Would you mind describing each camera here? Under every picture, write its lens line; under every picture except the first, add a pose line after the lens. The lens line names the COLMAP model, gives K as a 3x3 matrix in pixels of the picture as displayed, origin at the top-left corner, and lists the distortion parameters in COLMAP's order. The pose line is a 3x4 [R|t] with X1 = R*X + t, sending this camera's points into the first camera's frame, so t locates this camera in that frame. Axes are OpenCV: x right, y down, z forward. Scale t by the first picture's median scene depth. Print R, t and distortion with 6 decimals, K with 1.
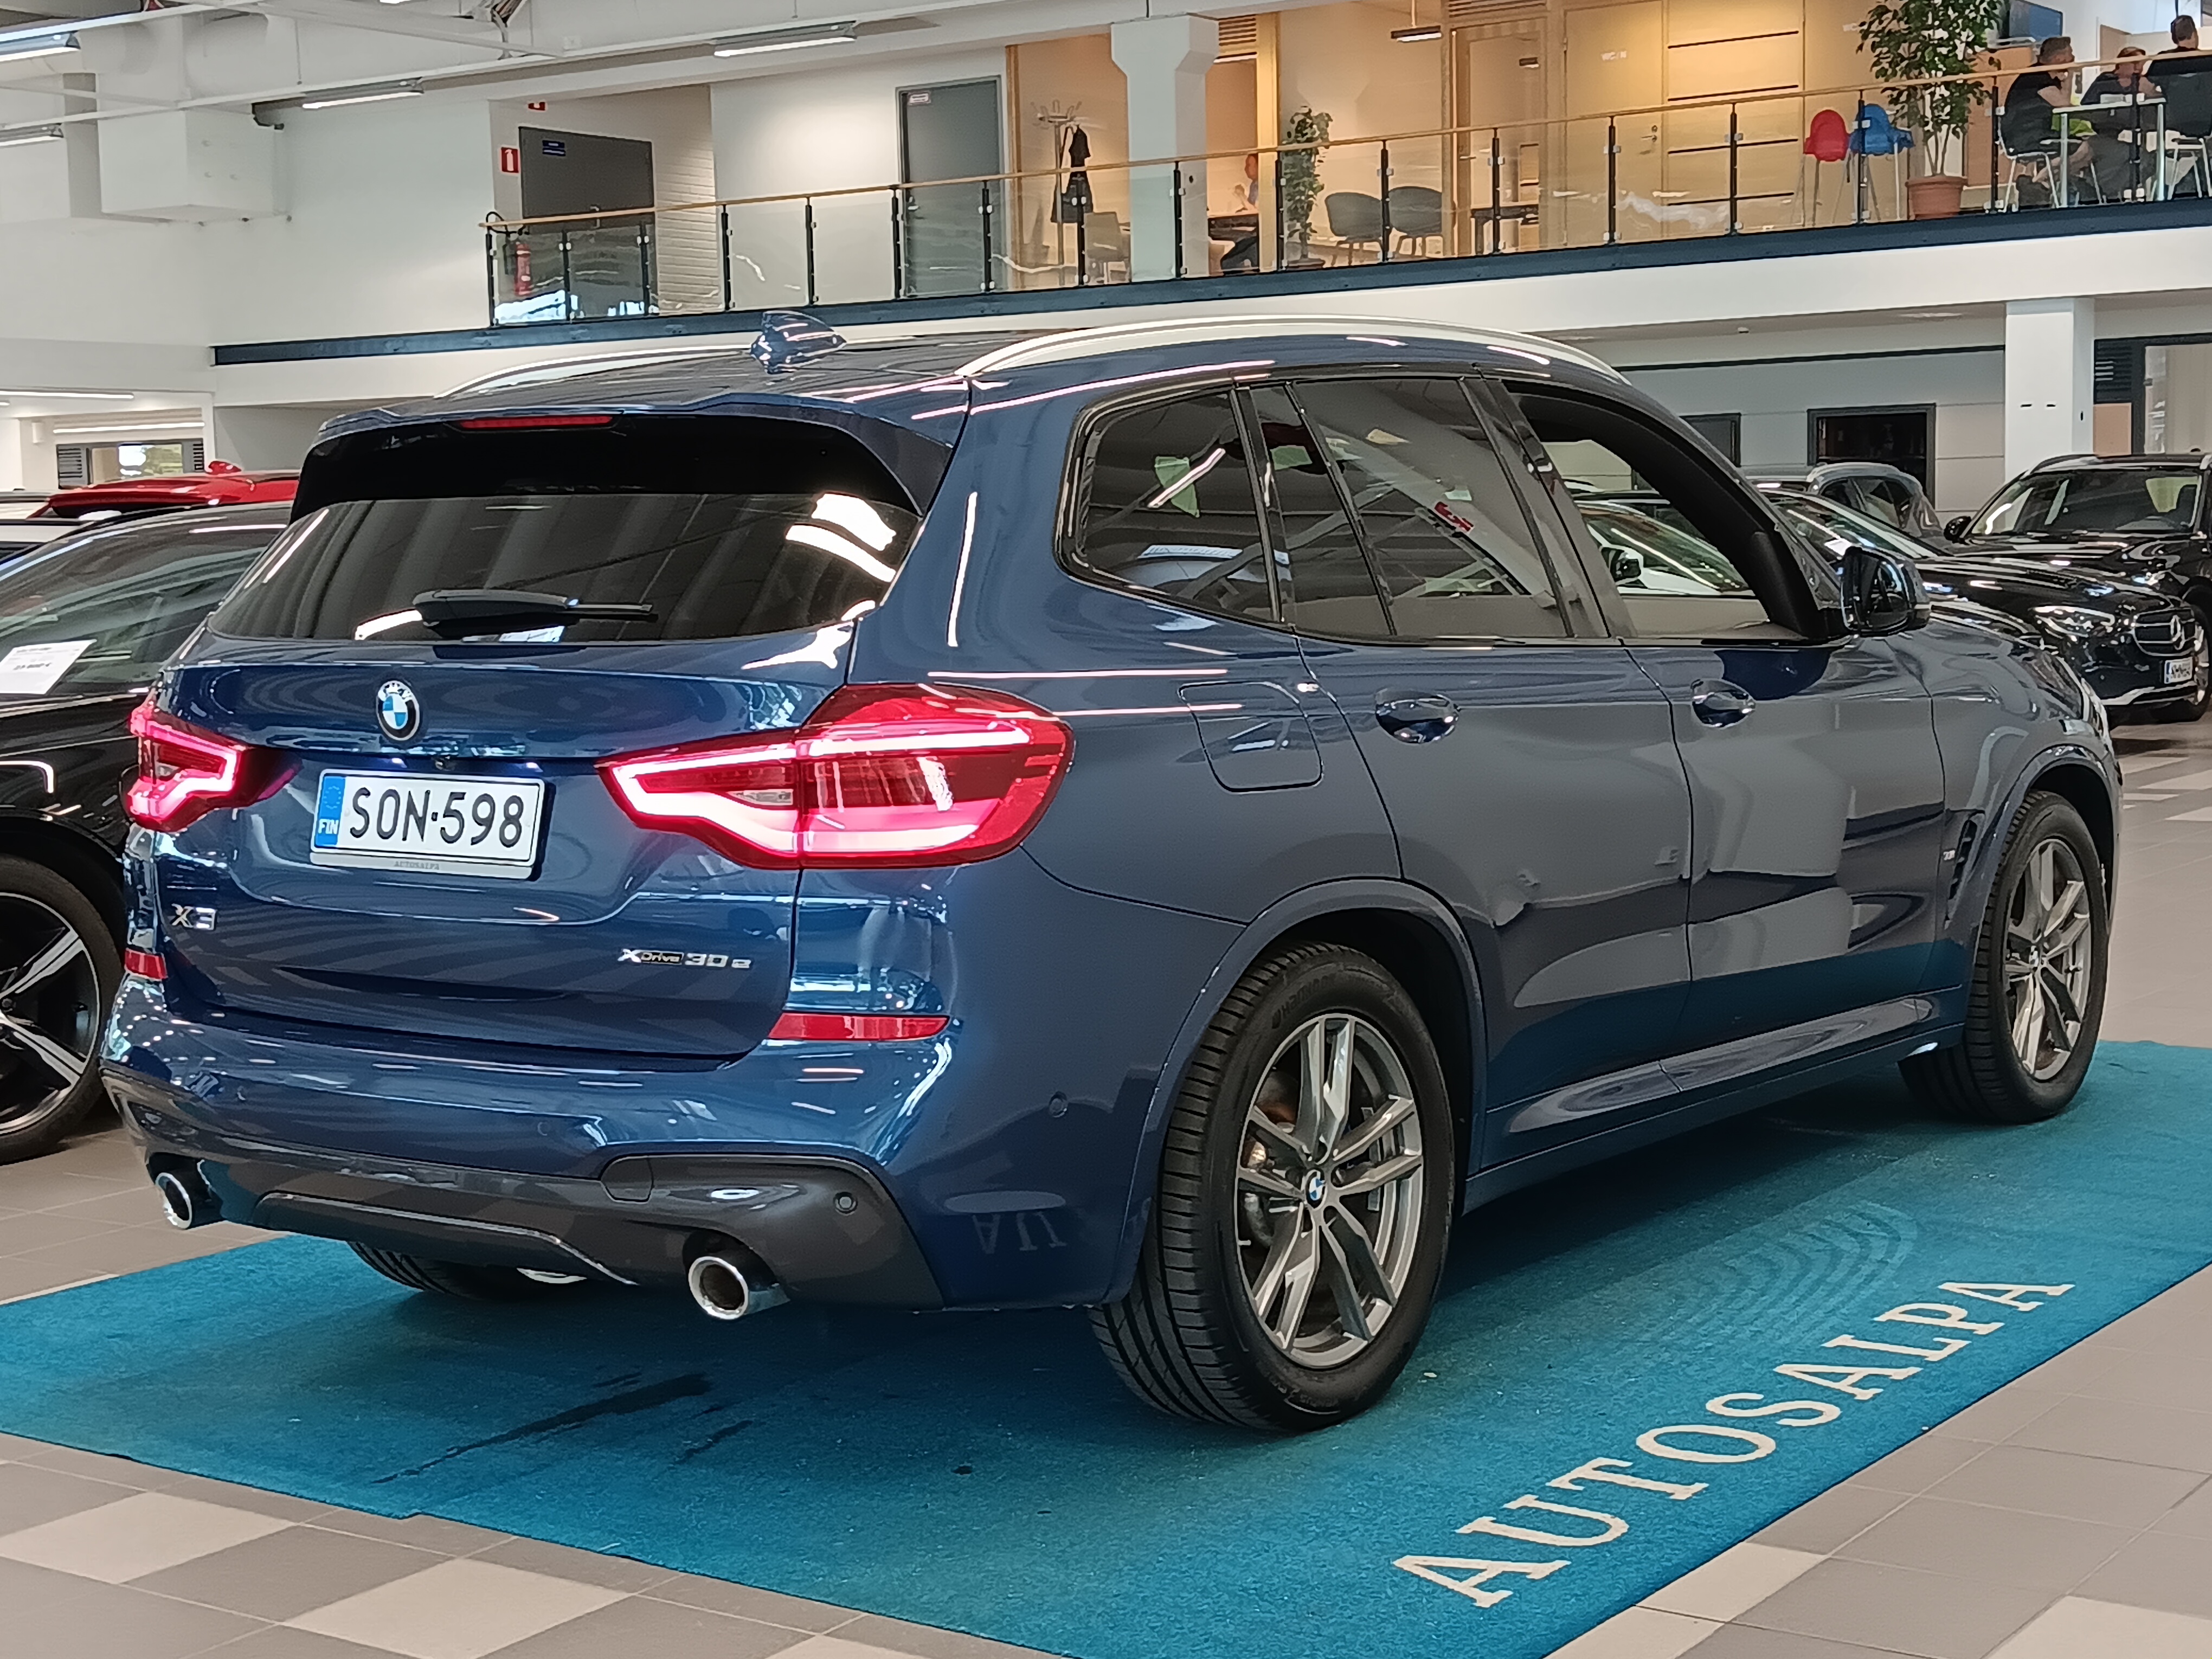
lens RADIAL K [[3349.8, 0, 1109.1], [0, 3349.8, 848.6], [0, 0, 1]] dist [0.203725, -0.759162]
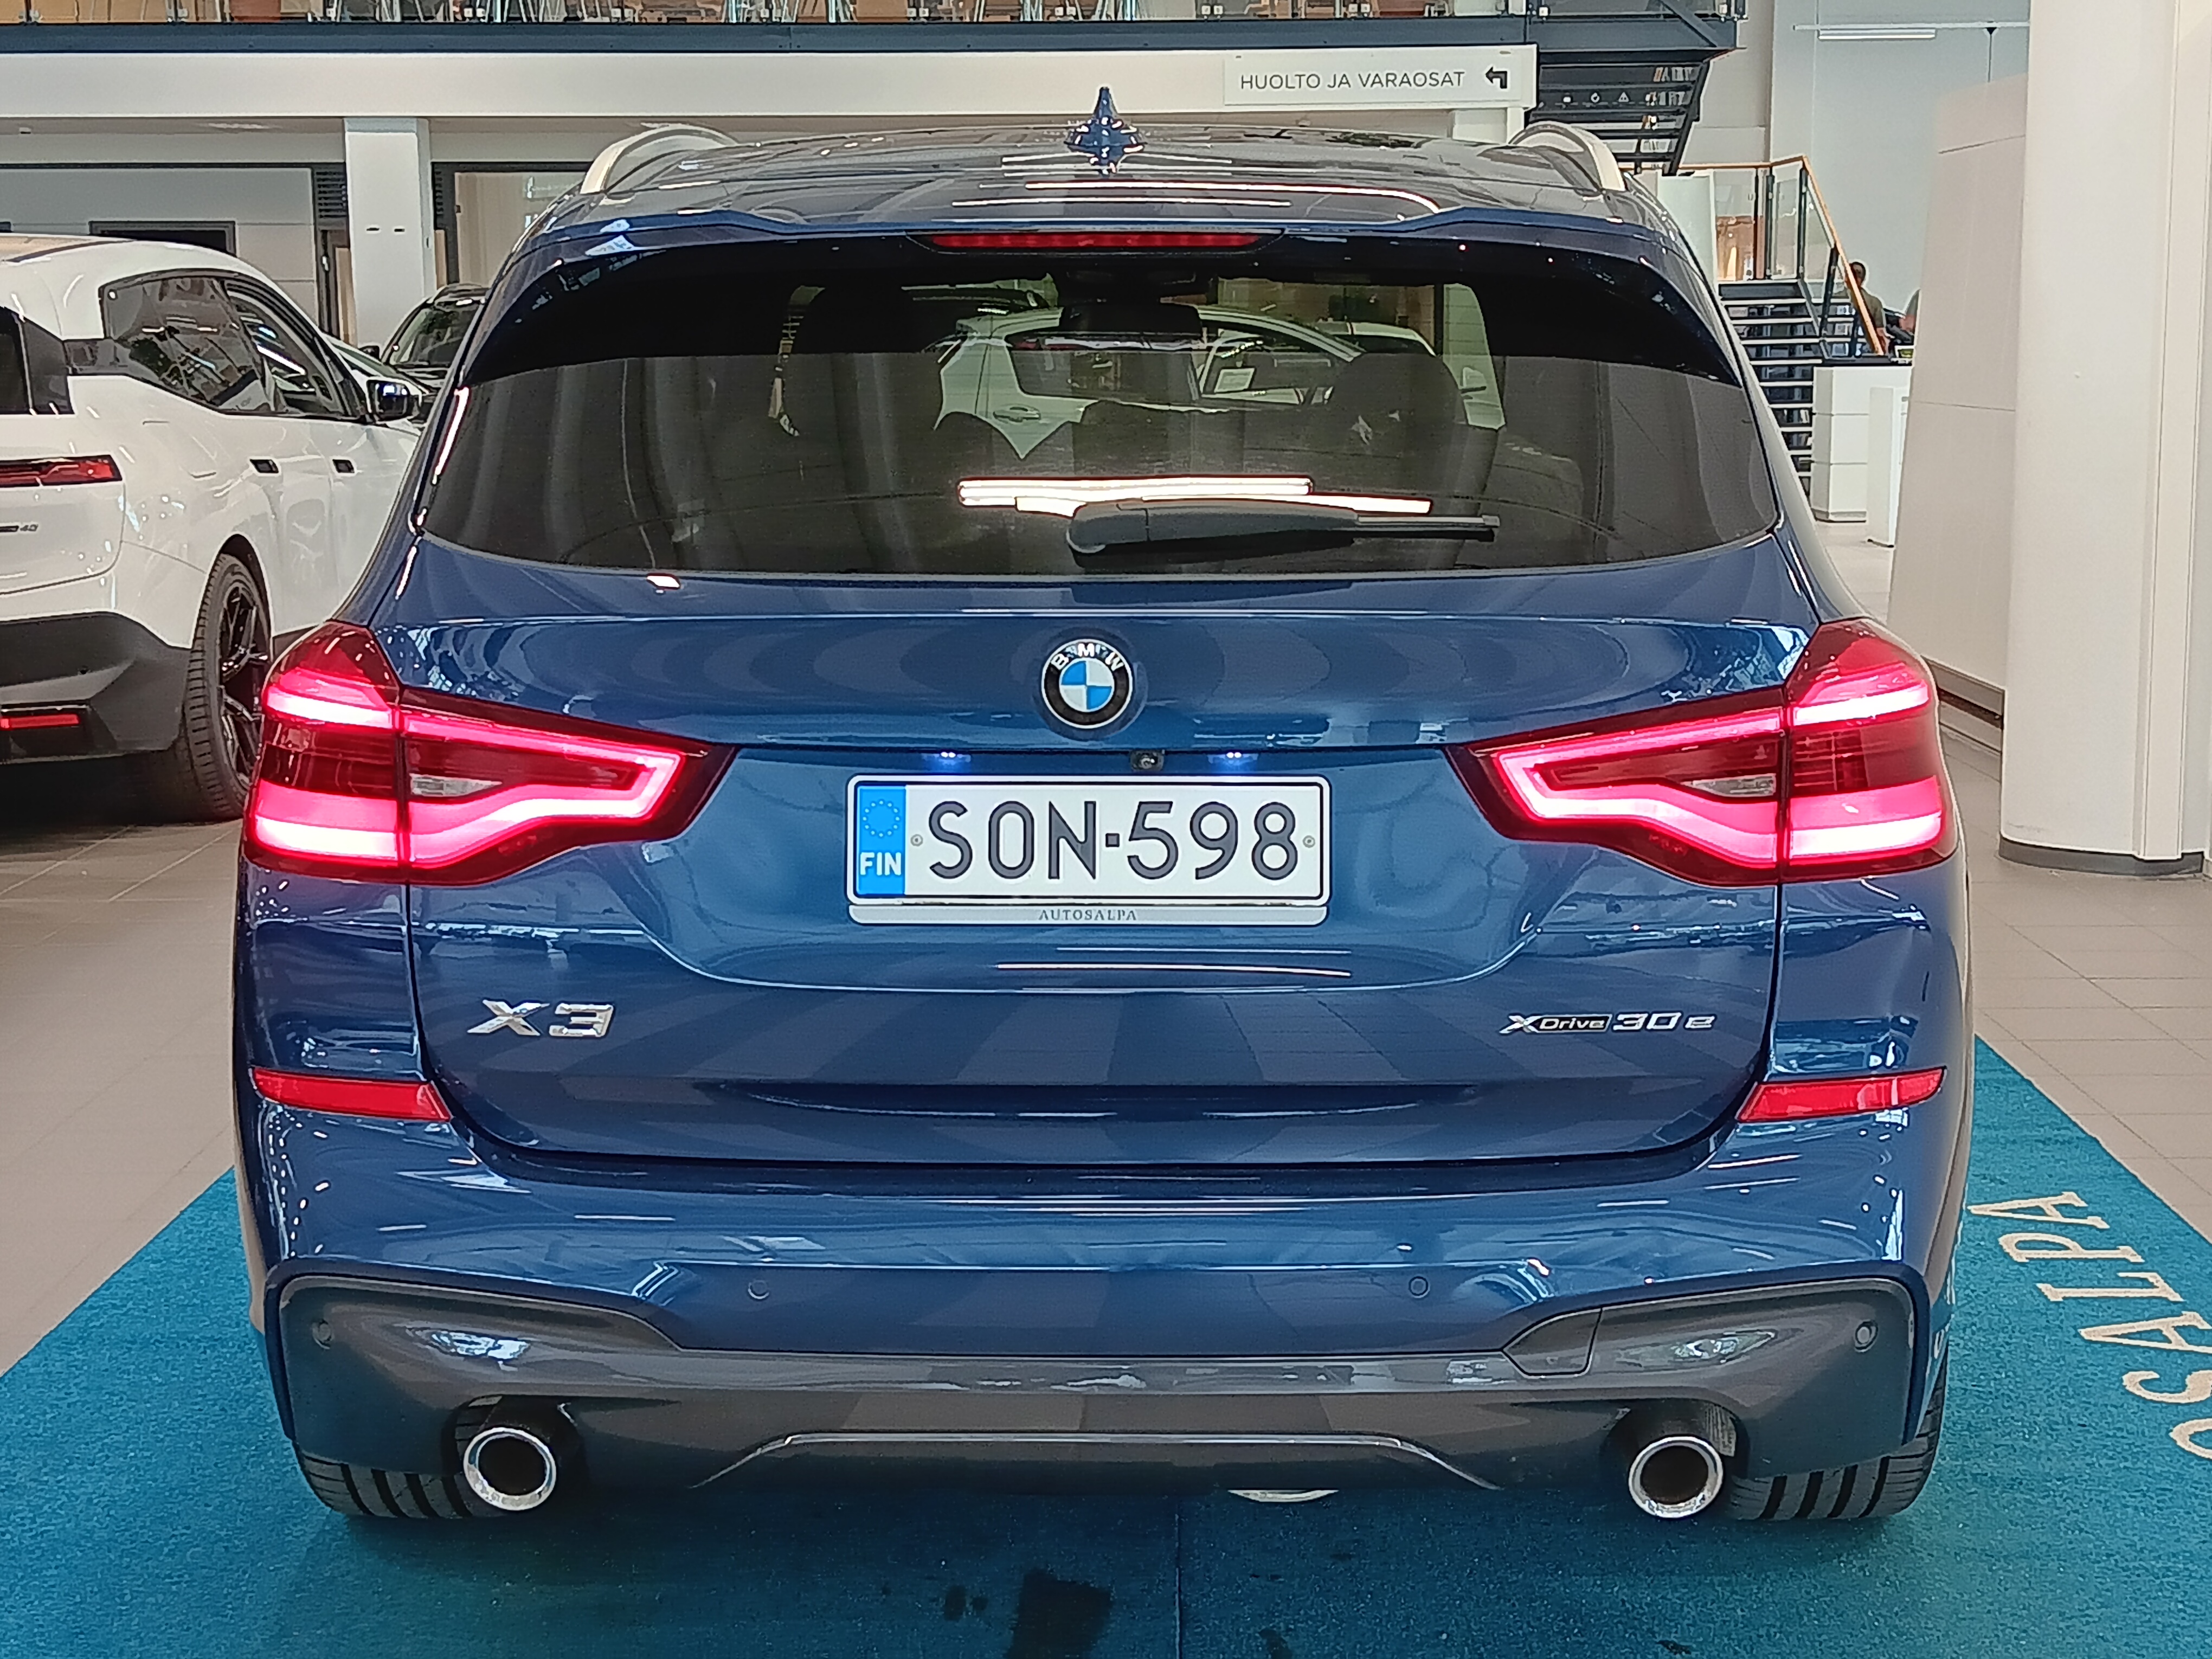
lens RADIAL K [[3349.8, 0, 1109.1], [0, 3349.8, 848.6], [0, 0, 1]] dist [0.203725, -0.759162]
pose [[0.819826, -0.073410, 0.567887, -0.576653], [0.043654, 0.996875, 0.065845, -0.051320], [-0.570946, -0.029191, 0.820469, 0.459616]]
